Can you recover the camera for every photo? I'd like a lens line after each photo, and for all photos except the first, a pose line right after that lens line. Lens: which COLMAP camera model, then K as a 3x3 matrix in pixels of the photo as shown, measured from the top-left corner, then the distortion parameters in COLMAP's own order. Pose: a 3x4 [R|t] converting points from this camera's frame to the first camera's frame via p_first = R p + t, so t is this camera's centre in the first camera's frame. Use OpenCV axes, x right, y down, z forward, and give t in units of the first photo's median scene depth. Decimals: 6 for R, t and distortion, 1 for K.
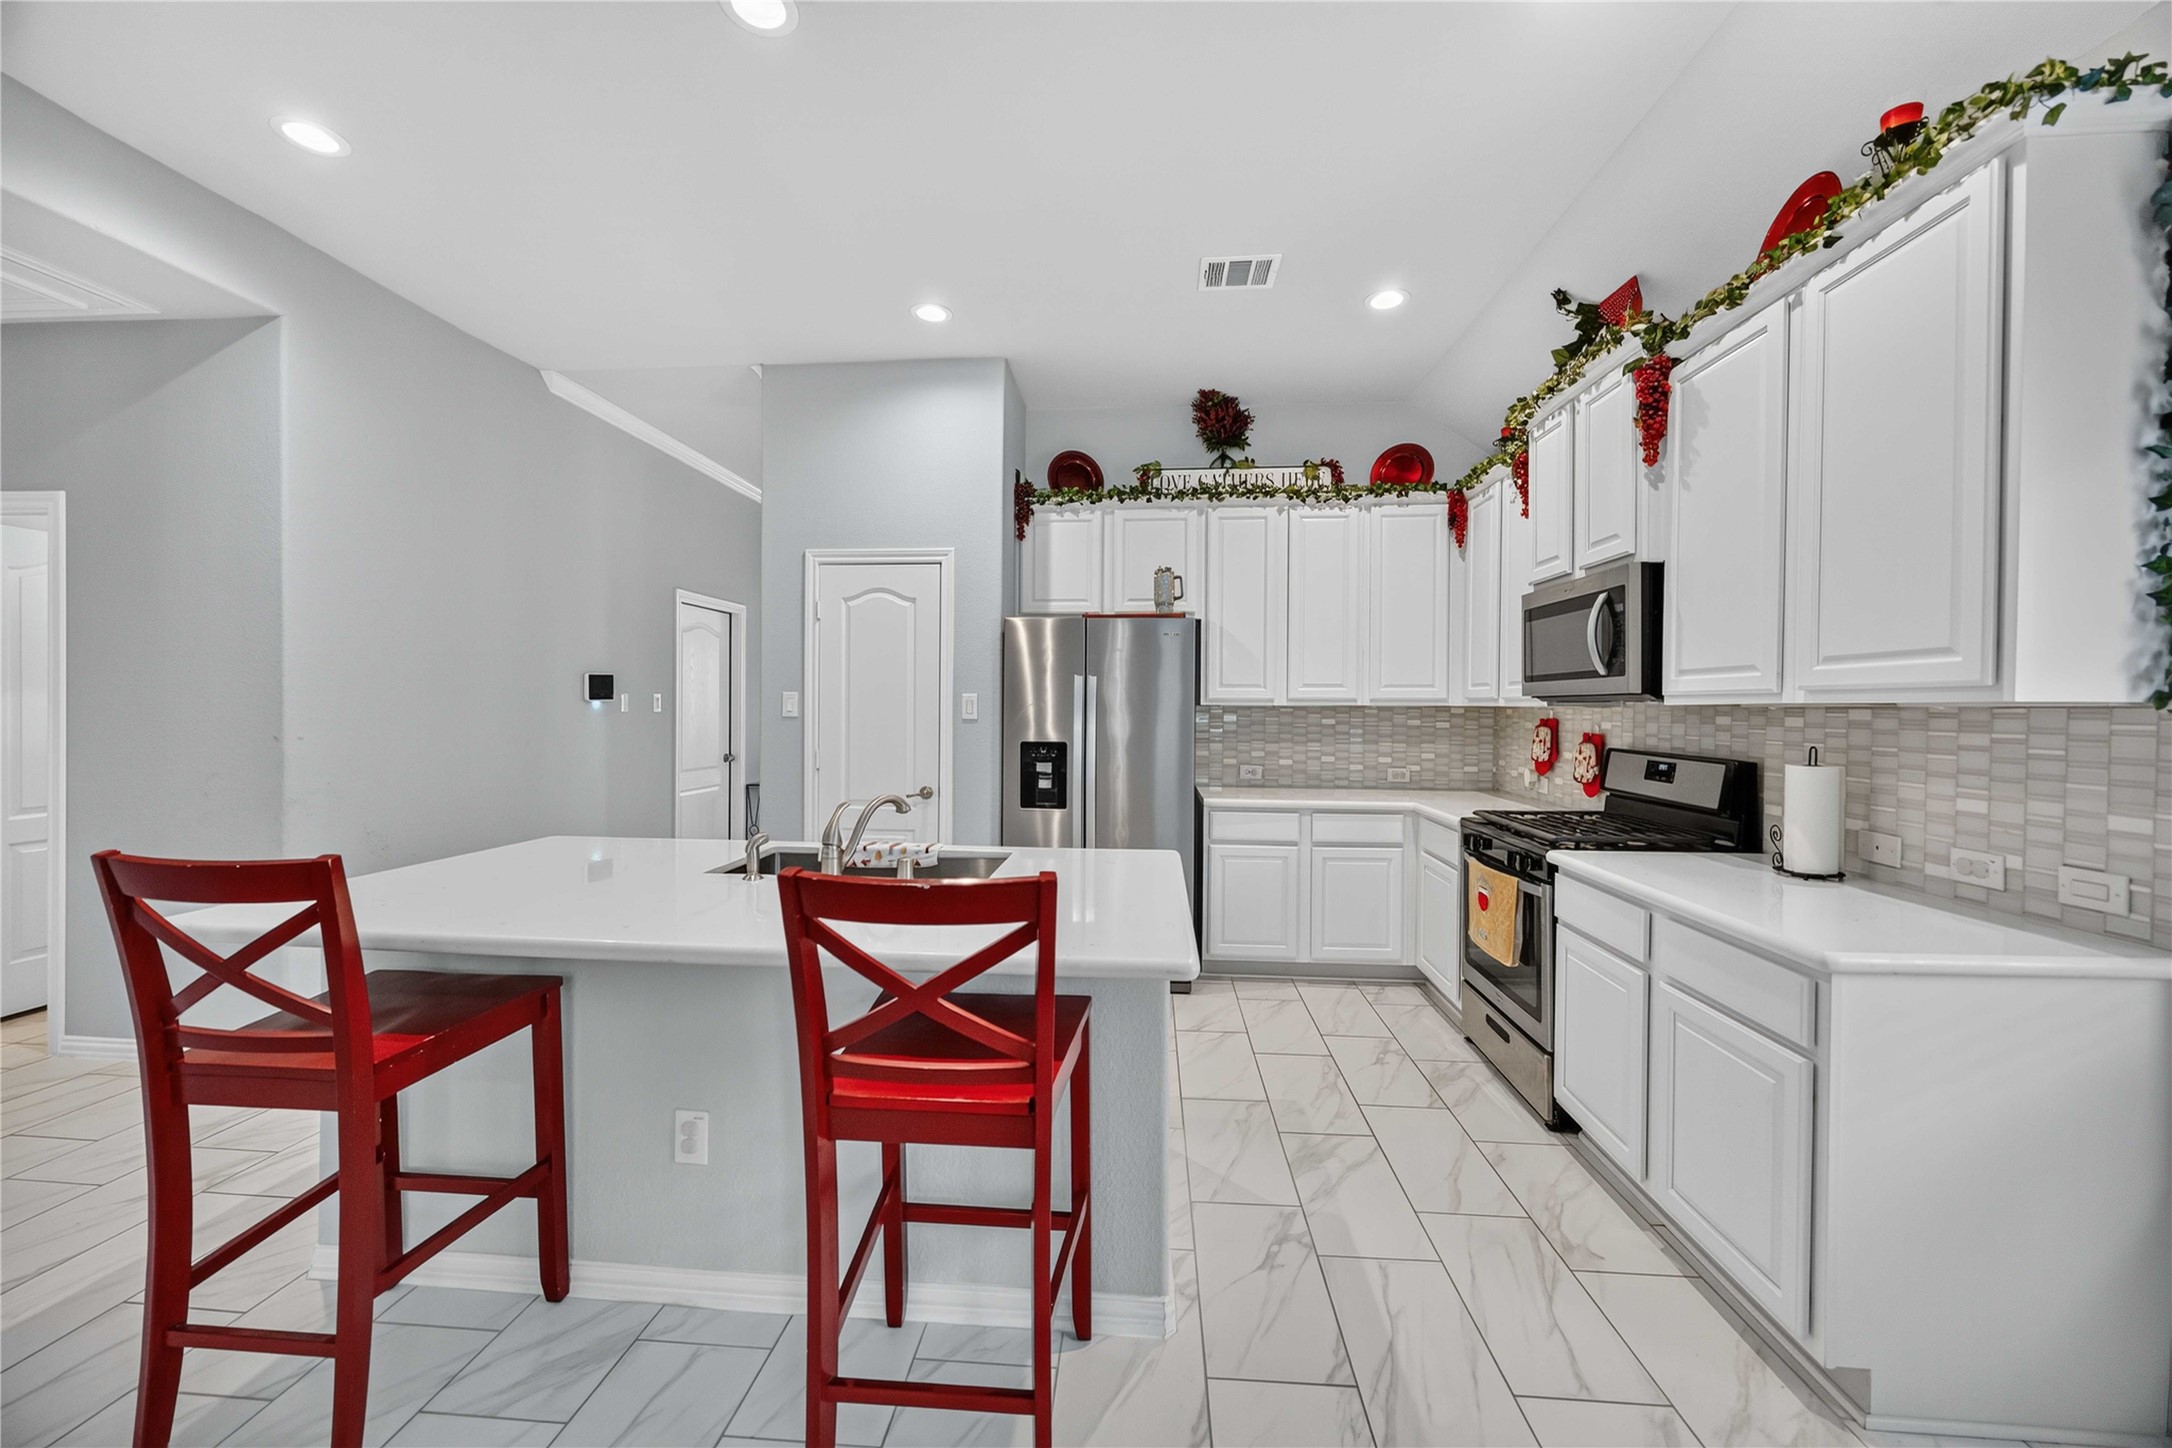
lens RADIAL K [[825.2, 0, 1089.3], [0, 825.2, 716.6], [0, 0, 1]] dist [-0.003044, -0.000182]
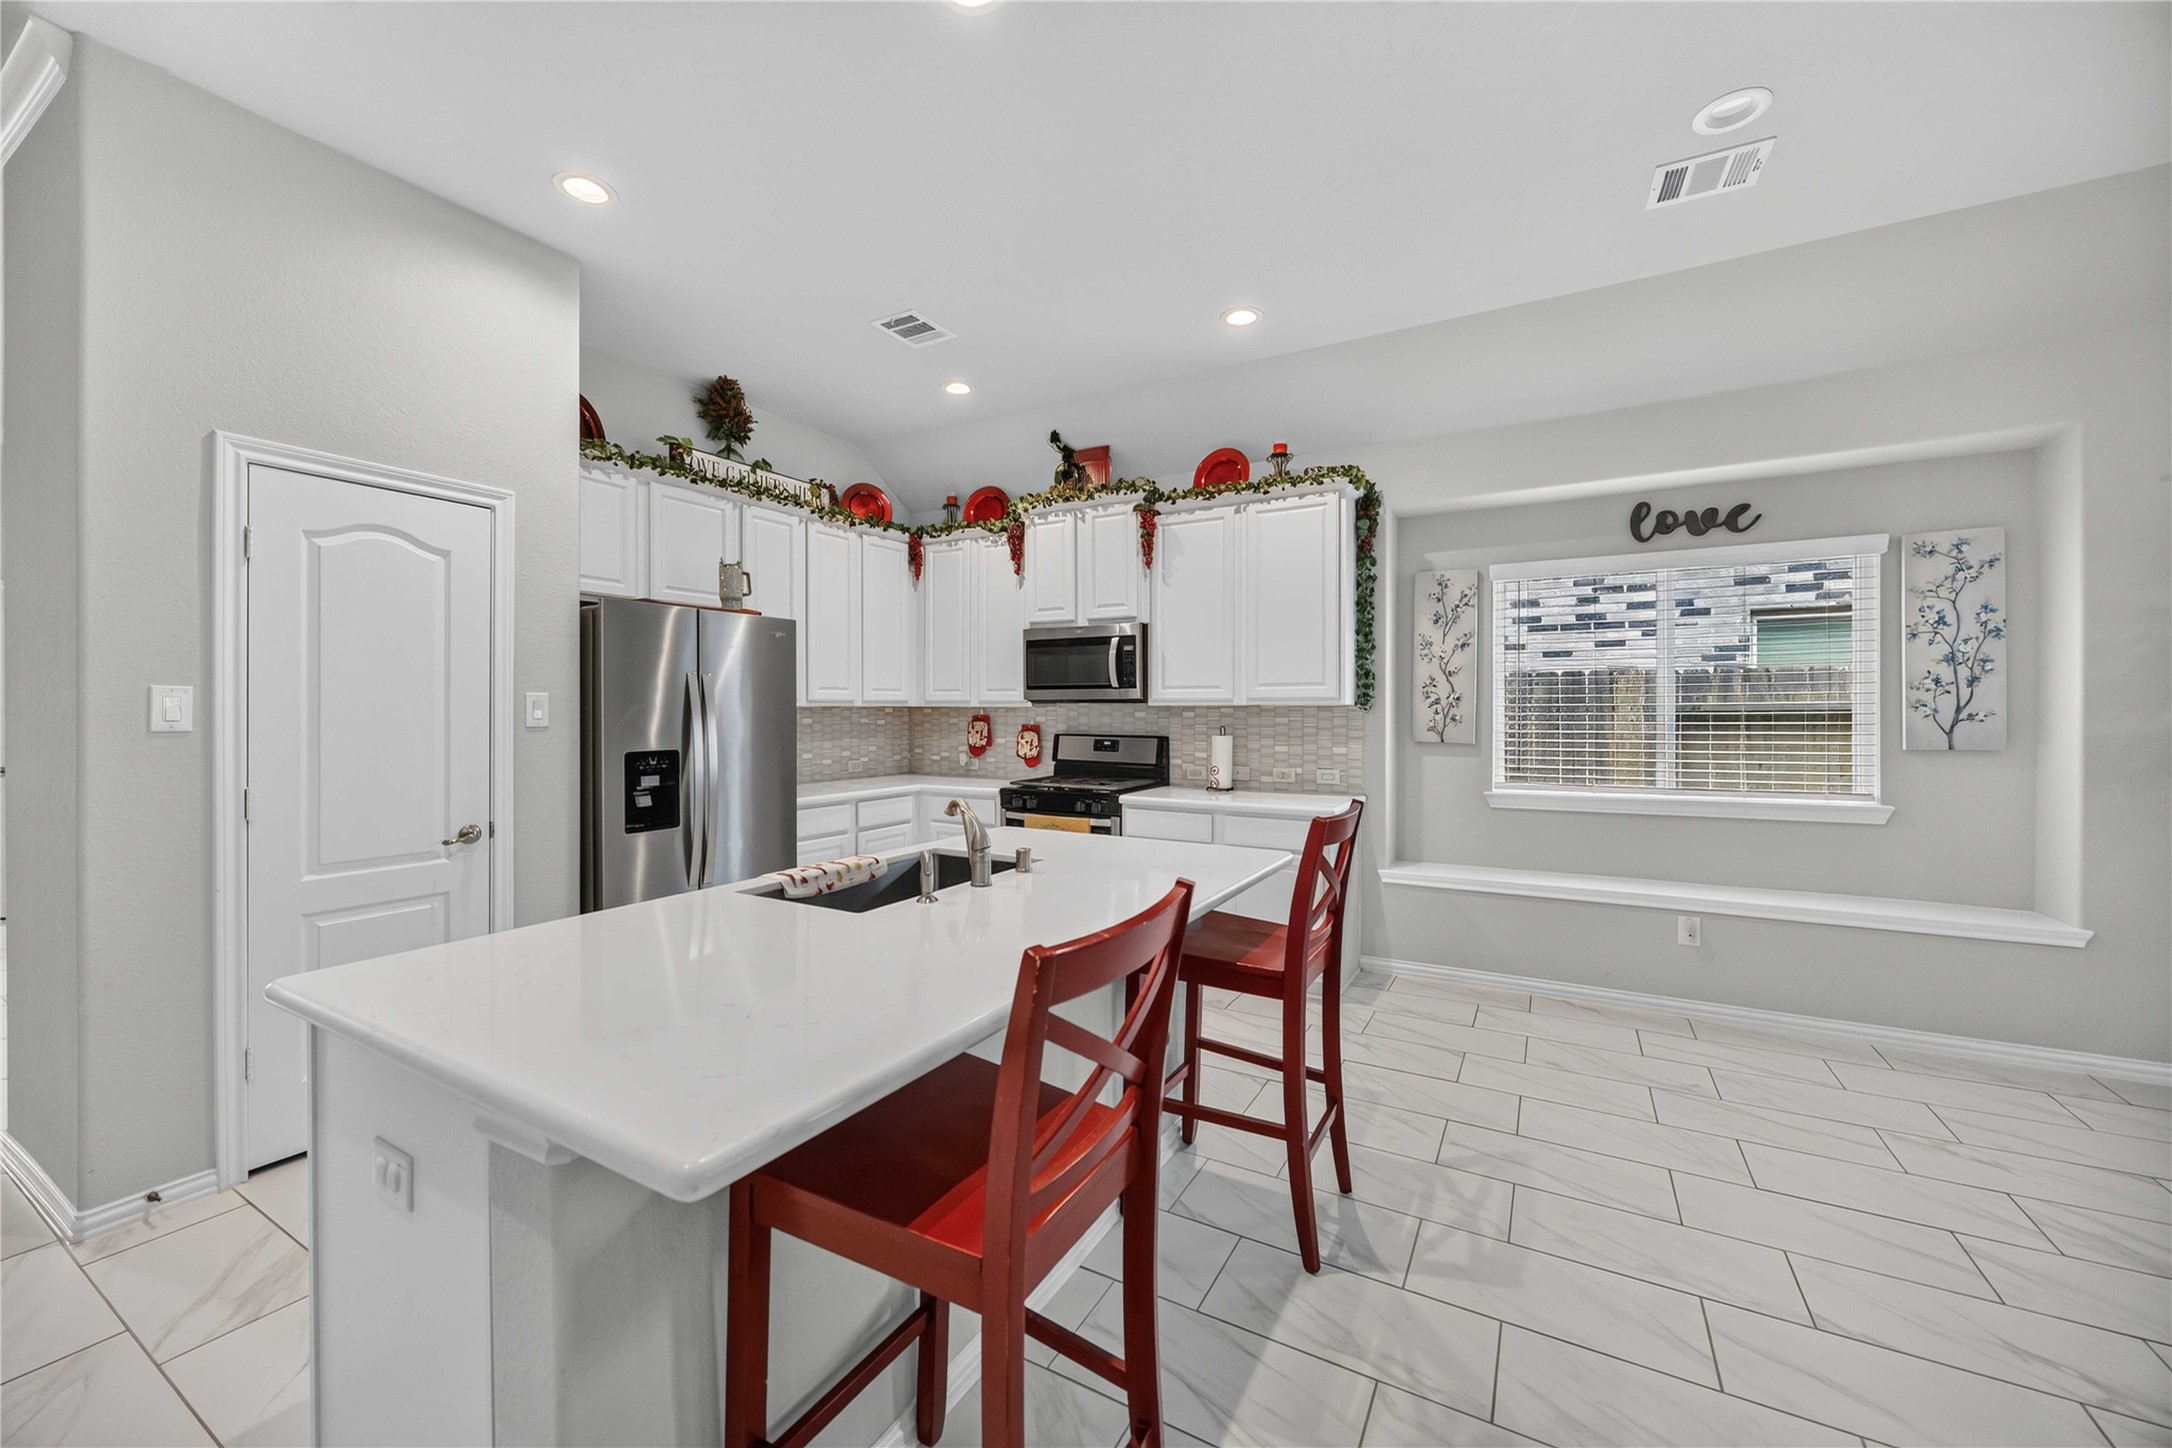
lens RADIAL K [[825.2, 0, 1090.2], [0, 825.2, 718.4], [0, 0, 1]] dist [-0.003044, -0.000182]
pose [[0.429433, -0.015776, 0.902961, -0.760008], [0.013997, 0.999844, 0.010812, -0.006338], [-0.902990, 0.007996, 0.429586, 0.289651]]
